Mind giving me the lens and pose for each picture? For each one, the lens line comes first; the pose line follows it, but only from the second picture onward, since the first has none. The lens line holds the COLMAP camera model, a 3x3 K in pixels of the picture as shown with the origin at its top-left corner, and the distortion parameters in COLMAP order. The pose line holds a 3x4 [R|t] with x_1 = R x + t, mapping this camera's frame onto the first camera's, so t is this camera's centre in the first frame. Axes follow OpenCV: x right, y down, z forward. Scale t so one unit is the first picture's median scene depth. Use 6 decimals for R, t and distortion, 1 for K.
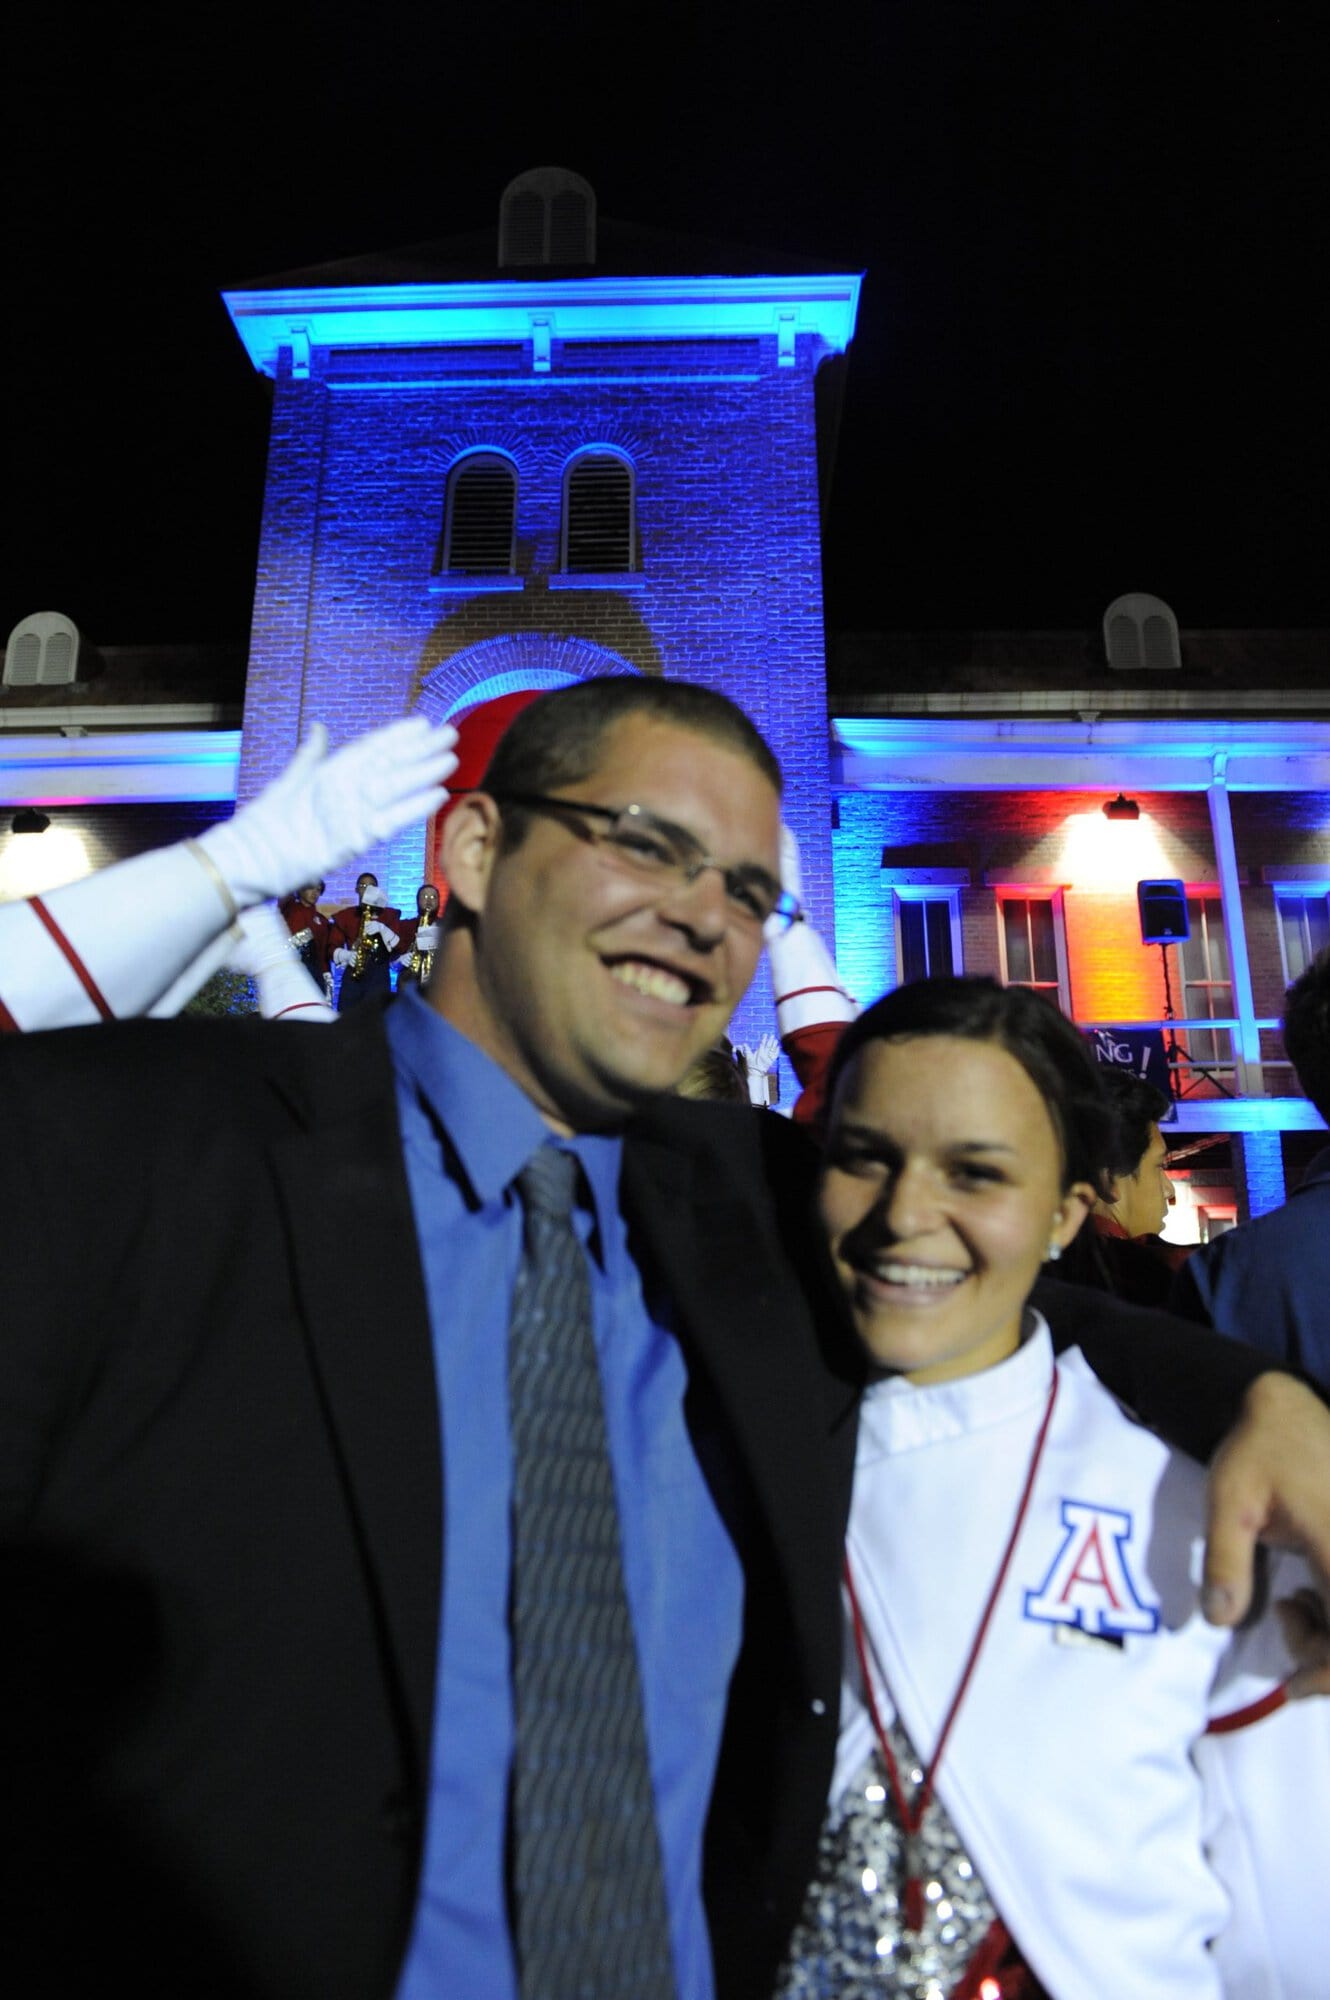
lens RADIAL K [[1396.4, 0, 662.7], [0, 1396.4, 944.6], [0, 0, 1]] dist [-0.044291, -0.003389]
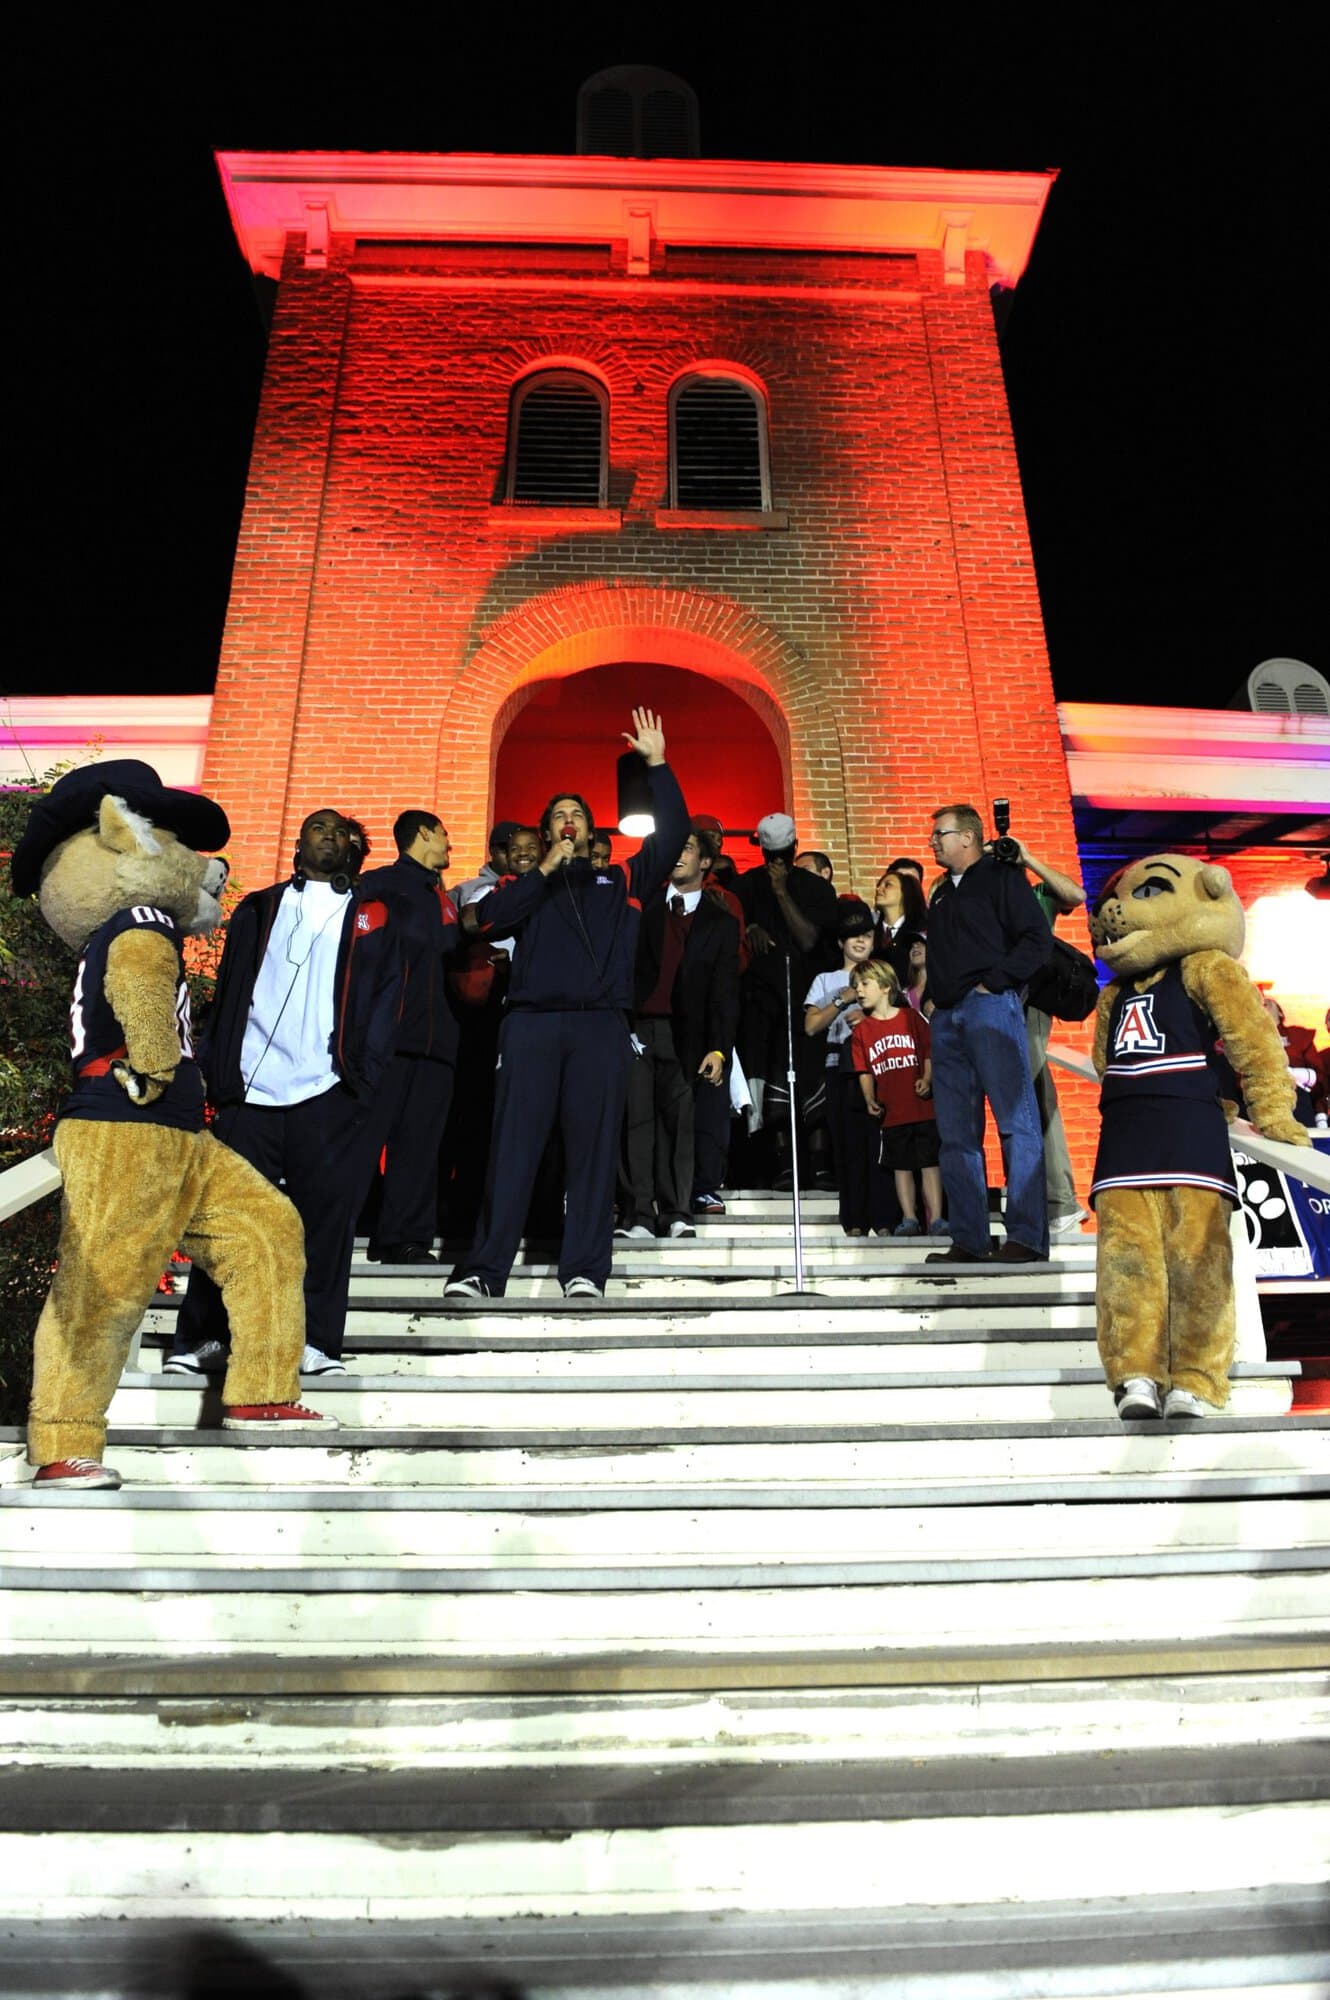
lens RADIAL K [[1351.1, 0, 669.4], [0, 1351.1, 964.6], [0, 0, 1]] dist [-0.042448, -0.004282]
pose [[0.997399, 0.019525, 0.069381, -0.116200], [-0.010155, 0.991076, -0.132911, 0.060974], [-0.071356, 0.131860, 0.988697, 0.330878]]
